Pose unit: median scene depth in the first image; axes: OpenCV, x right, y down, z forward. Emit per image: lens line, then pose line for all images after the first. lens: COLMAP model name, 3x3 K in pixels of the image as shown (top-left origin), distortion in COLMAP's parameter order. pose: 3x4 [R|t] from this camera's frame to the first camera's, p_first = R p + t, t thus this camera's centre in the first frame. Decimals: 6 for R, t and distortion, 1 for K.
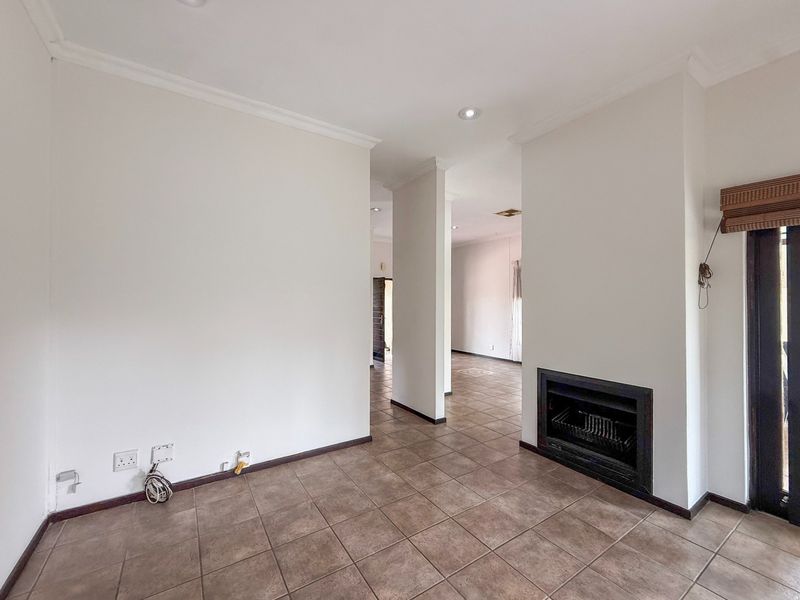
lens RADIAL K [[323.7, 0, 399.5], [0, 323.7, 301.1], [0, 0, 1]] dist [-0.006677, -0.000438]
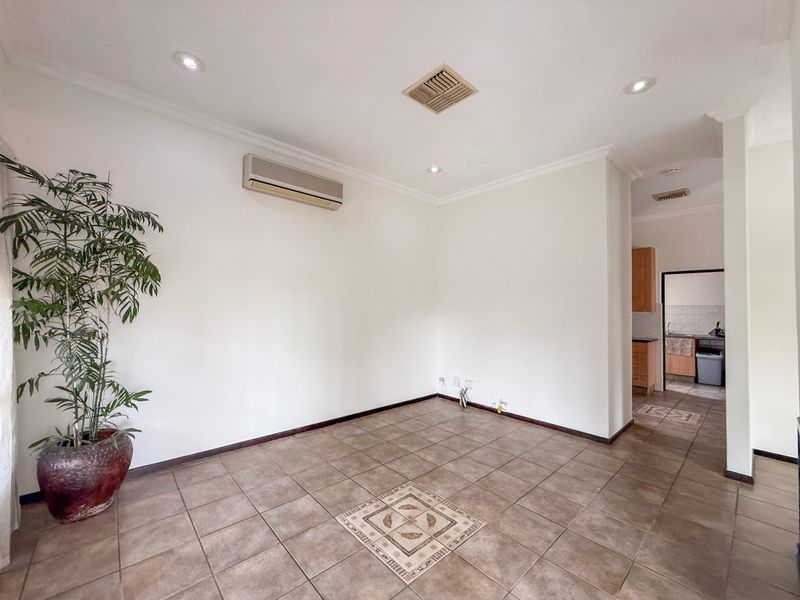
lens RADIAL K [[323.7, 0, 399.9], [0, 323.7, 302.5], [0, 0, 1]] dist [-0.006677, -0.000438]
pose [[0.165222, -0.017780, -0.986096, 1.175312], [-0.004218, 0.999816, -0.018734, 0.019085], [0.986247, 0.007255, 0.165116, 0.279853]]
